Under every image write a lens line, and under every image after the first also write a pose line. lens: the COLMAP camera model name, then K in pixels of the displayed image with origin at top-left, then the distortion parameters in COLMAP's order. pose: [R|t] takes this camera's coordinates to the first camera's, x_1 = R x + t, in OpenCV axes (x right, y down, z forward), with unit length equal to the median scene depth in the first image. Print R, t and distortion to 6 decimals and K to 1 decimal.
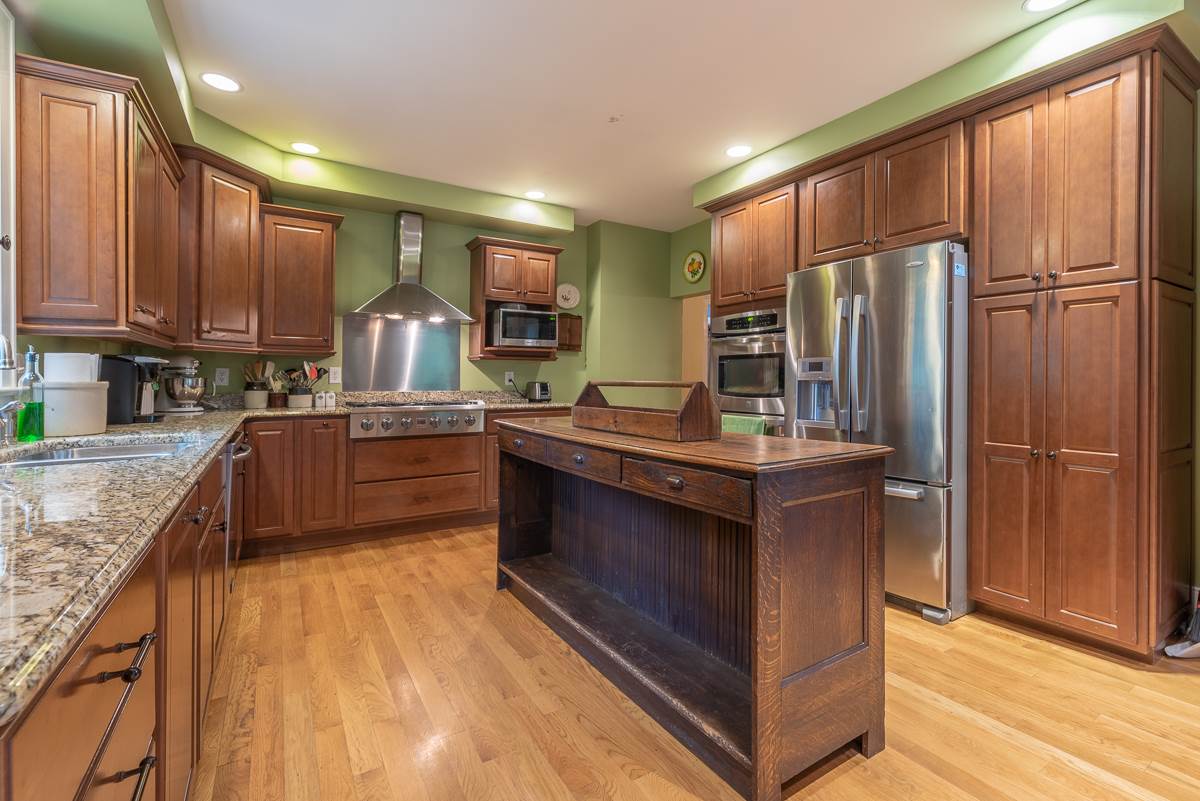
lens RADIAL K [[531.7, 0, 609.3], [0, 531.7, 383.0], [0, 0, 1]] dist [0.000507, -0.000568]
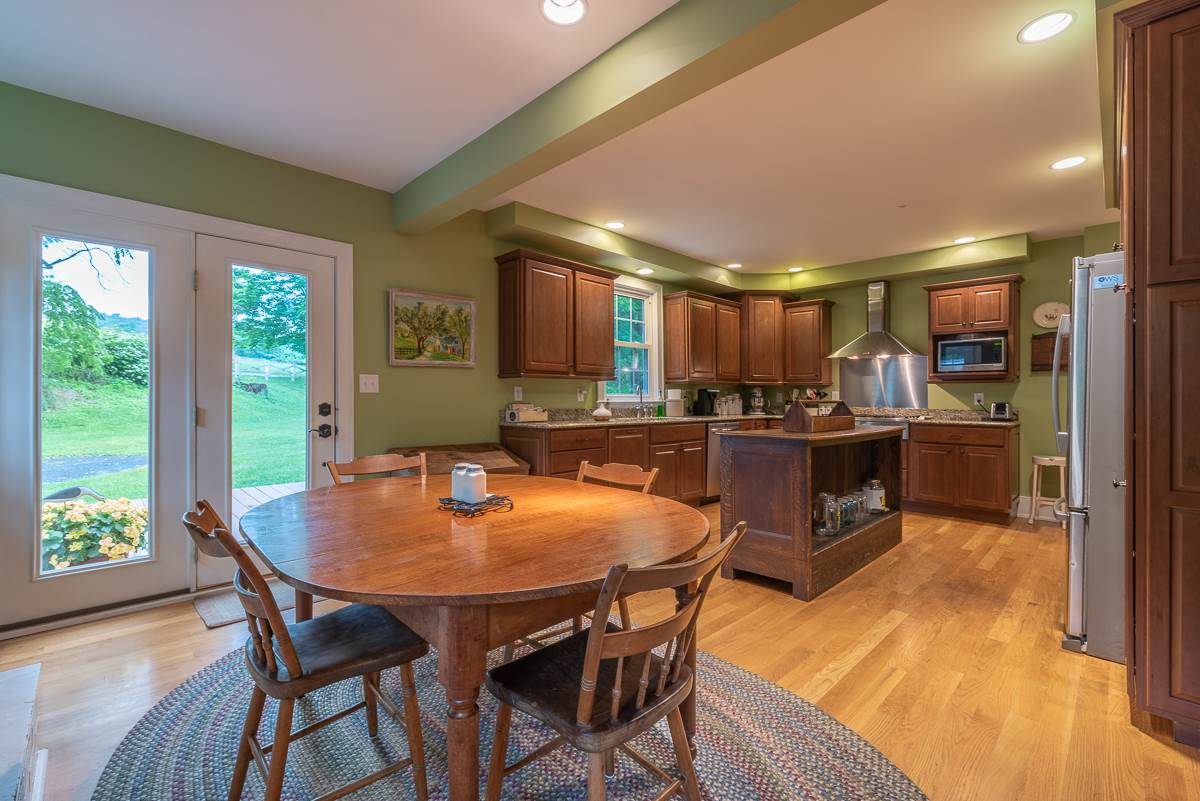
lens RADIAL K [[520.5, 0, 591.4], [0, 520.5, 425.1], [0, 0, 1]] dist [-0.000311, -0.000193]
pose [[0.215591, 0.053110, -0.975038, 0.862400], [-0.011054, 0.998589, 0.051949, -0.001425], [0.976421, -0.000422, 0.215873, -0.044007]]
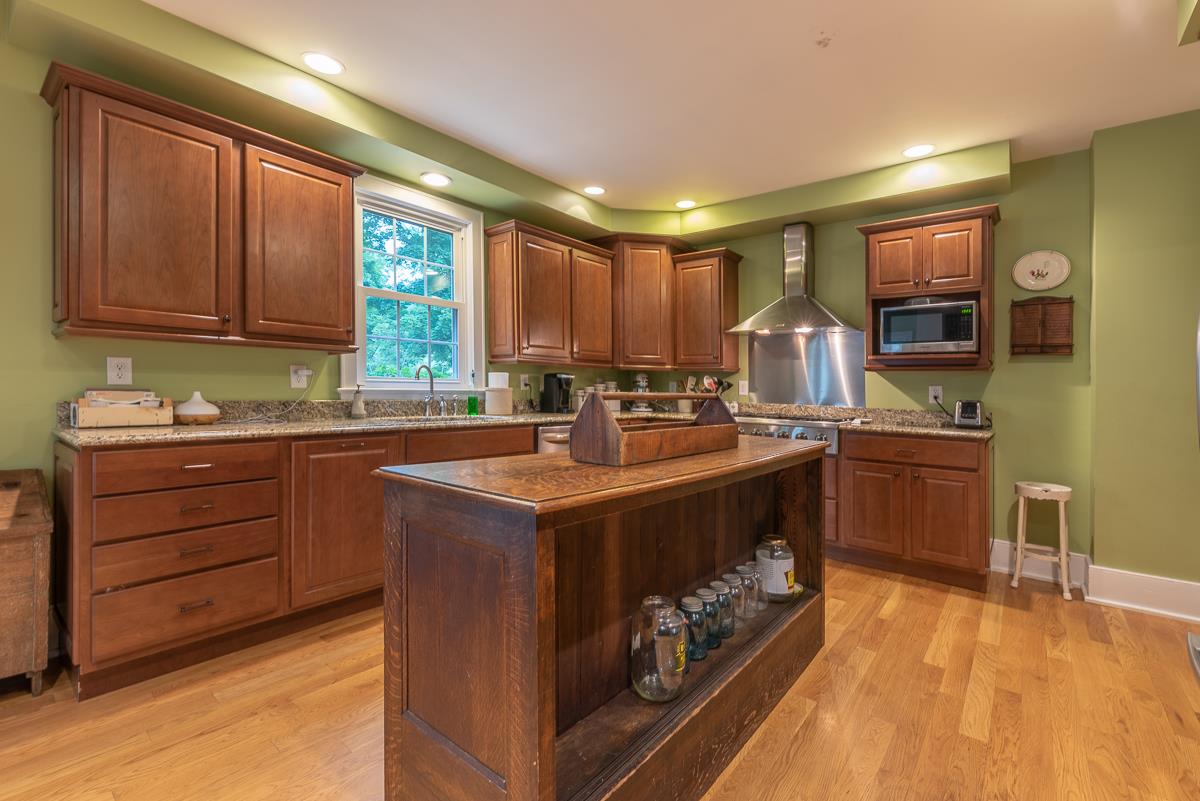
lens RADIAL K [[525.4, 0, 600.0], [0, 525.4, 400.5], [0, 0, 1]] dist [0.000152, -0.000003]
pose [[0.320904, 0.030547, -0.946619, 0.456948], [-0.028351, 0.999342, 0.022637, -0.004380], [0.946687, 0.019574, 0.321559, 0.359724]]
